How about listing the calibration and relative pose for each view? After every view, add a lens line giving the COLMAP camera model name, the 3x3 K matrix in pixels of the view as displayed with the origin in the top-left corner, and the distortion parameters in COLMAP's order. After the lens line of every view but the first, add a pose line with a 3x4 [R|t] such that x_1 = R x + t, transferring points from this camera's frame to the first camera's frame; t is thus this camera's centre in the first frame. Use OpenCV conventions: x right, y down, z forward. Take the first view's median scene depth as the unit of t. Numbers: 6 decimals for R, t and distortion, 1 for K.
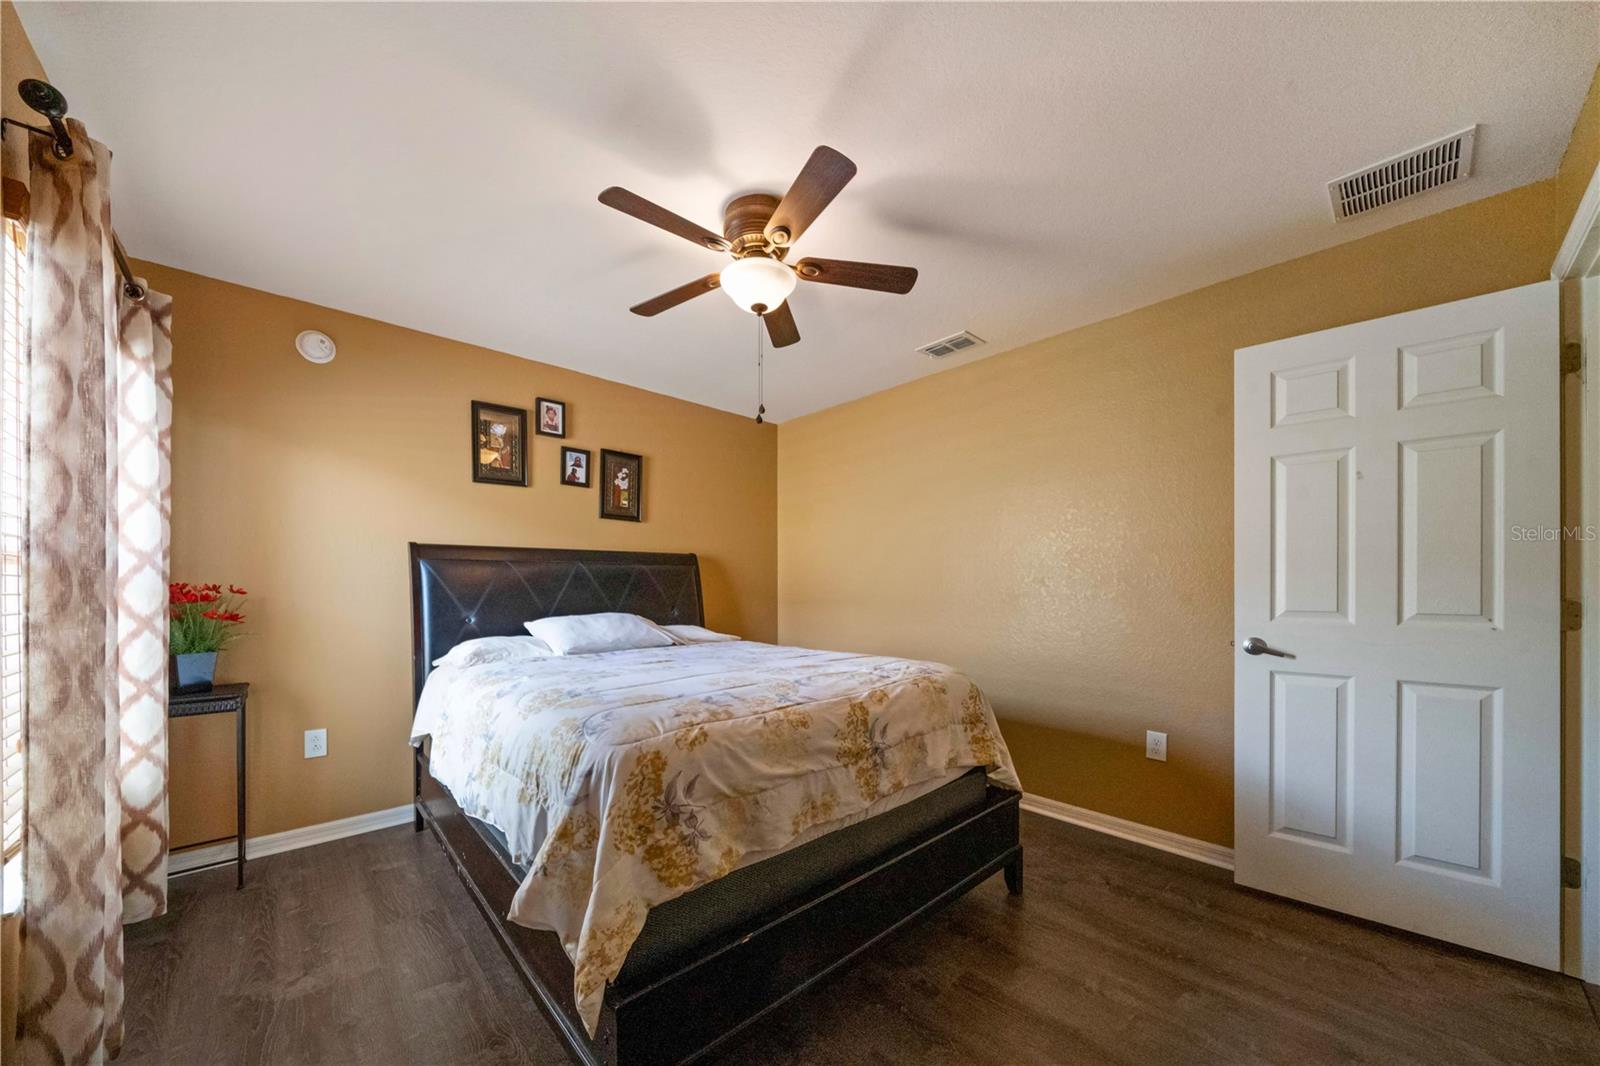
lens RADIAL K [[562.5, 0, 784.0], [0, 562.5, 588.1], [0, 0, 1]] dist [-0.001086, -0.000062]
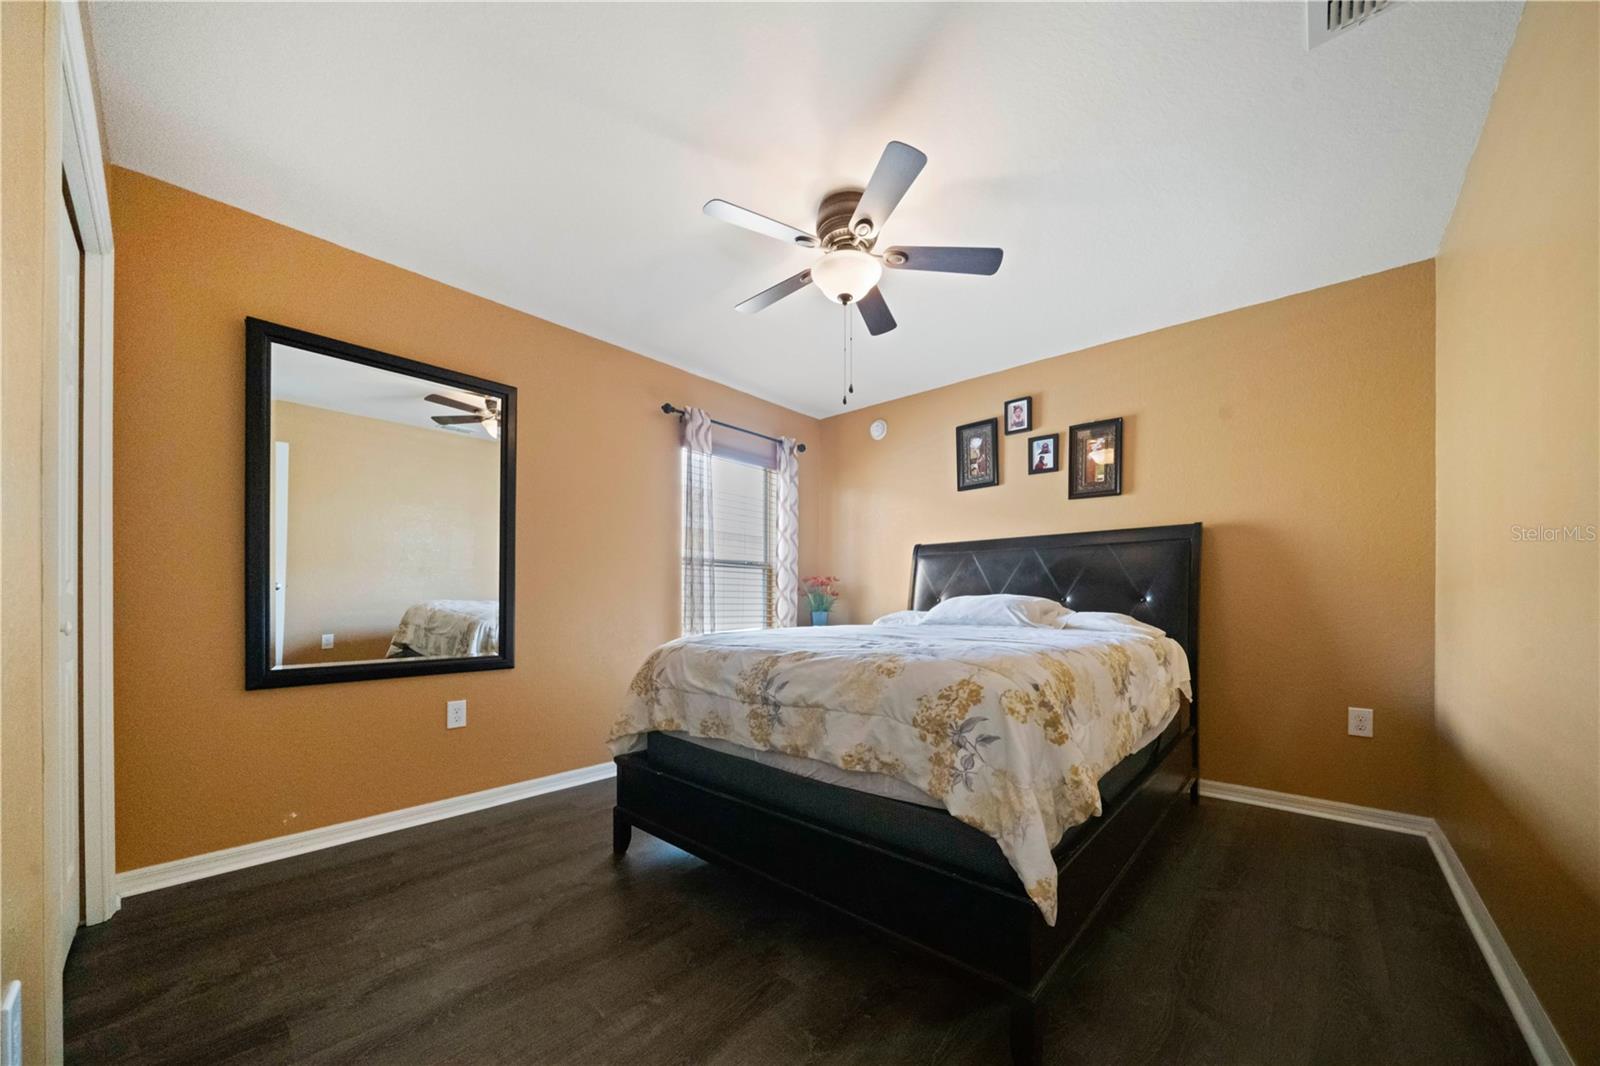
lens RADIAL K [[562.5, 0, 809.2], [0, 562.5, 599.2], [0, 0, 1]] dist [-0.001086, -0.000062]
pose [[0.128358, -0.000583, -0.991728, 0.607683], [-0.005194, 0.999986, -0.001260, 0.051776], [0.991714, 0.005313, 0.128353, 0.475648]]
